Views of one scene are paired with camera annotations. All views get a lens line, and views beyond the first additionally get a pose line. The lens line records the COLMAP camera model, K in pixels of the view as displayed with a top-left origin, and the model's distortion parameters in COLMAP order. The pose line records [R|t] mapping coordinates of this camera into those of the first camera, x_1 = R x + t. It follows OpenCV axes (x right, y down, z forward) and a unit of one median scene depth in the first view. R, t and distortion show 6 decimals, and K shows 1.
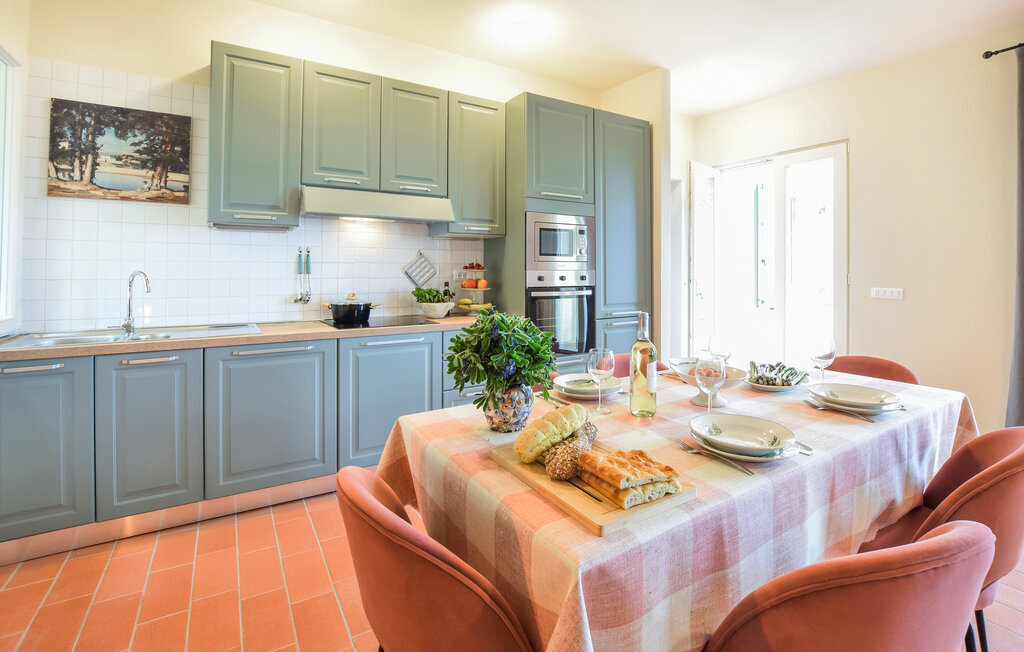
lens RADIAL K [[467.2, 0, 506.2], [0, 467.2, 262.1], [0, 0, 1]] dist [-0.028863, 0.002629]
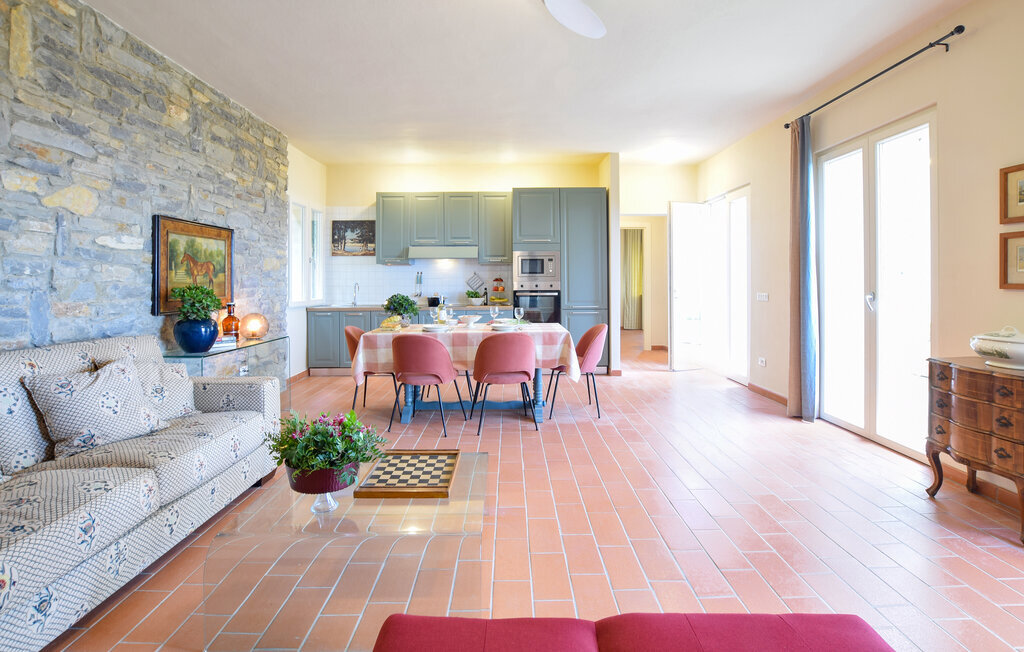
lens RADIAL K [[467.2, 0, 514.5], [0, 467.2, 280.1], [0, 0, 1]] dist [-0.028863, 0.002629]
pose [[0.863472, -0.005572, -0.504365, 1.188267], [0.014822, 0.999787, 0.014330, -0.018974], [0.504178, -0.019849, 0.863371, -0.767491]]
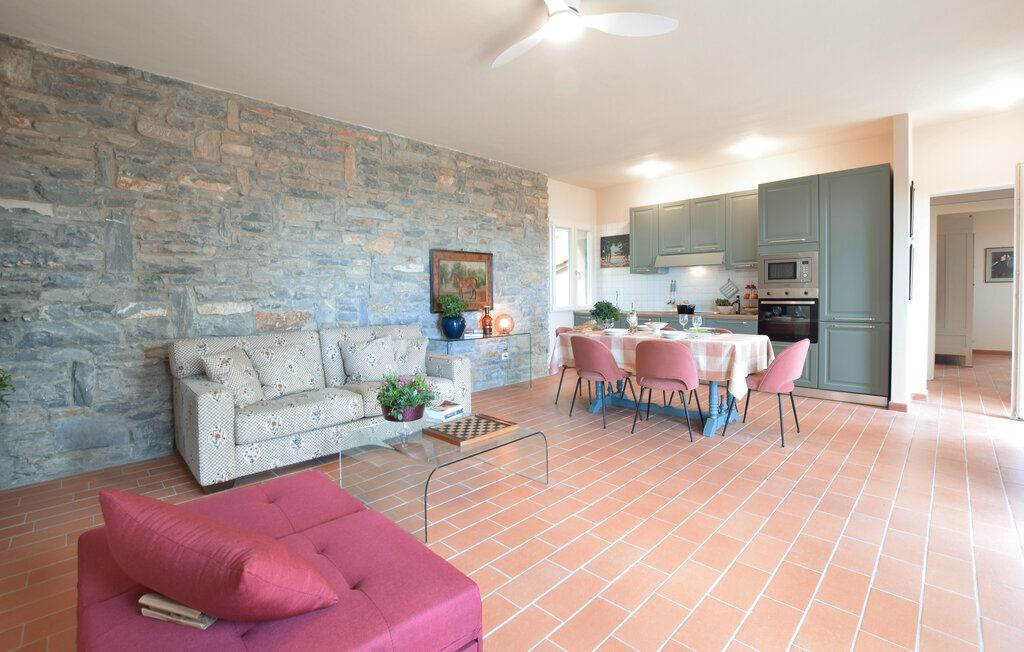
lens RADIAL K [[467.2, 0, 521.4], [0, 467.2, 298.9], [0, 0, 1]] dist [-0.028863, 0.002629]
pose [[0.255186, 0.008562, -0.966854, 1.726533], [0.033310, 0.999289, 0.017641, -0.003896], [0.966318, -0.036707, 0.254719, -0.331201]]
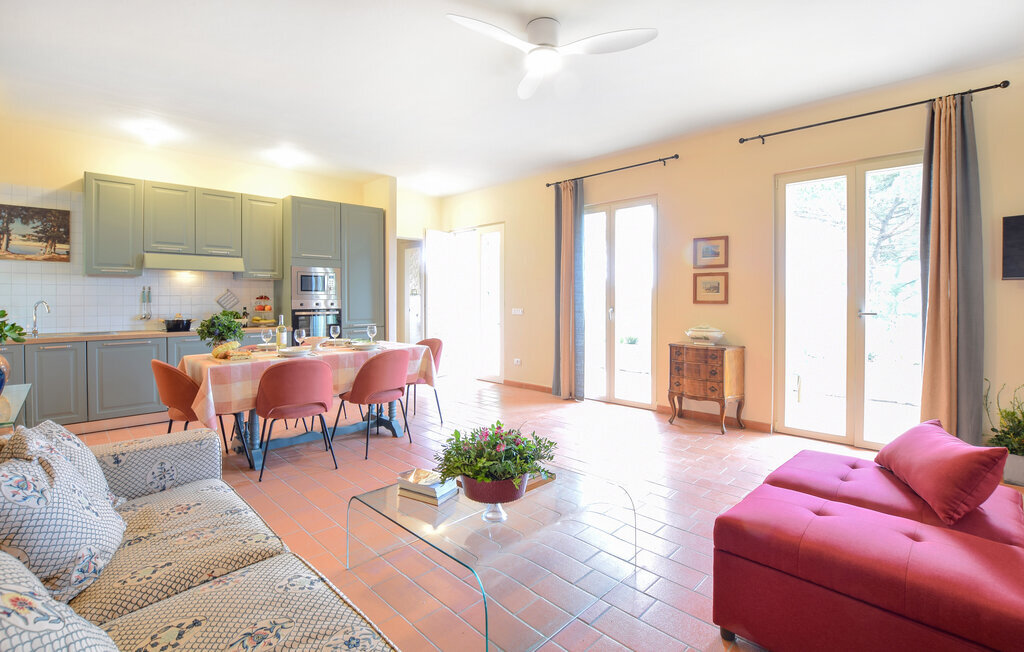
lens RADIAL K [[467.2, 0, 502.3], [0, 467.2, 301.4], [0, 0, 1]] dist [-0.028863, 0.002629]
pose [[0.971907, -0.003966, 0.235330, 0.462694], [-0.001693, 0.999714, 0.023839, -0.021739], [-0.235357, -0.023568, 0.971623, -1.000990]]
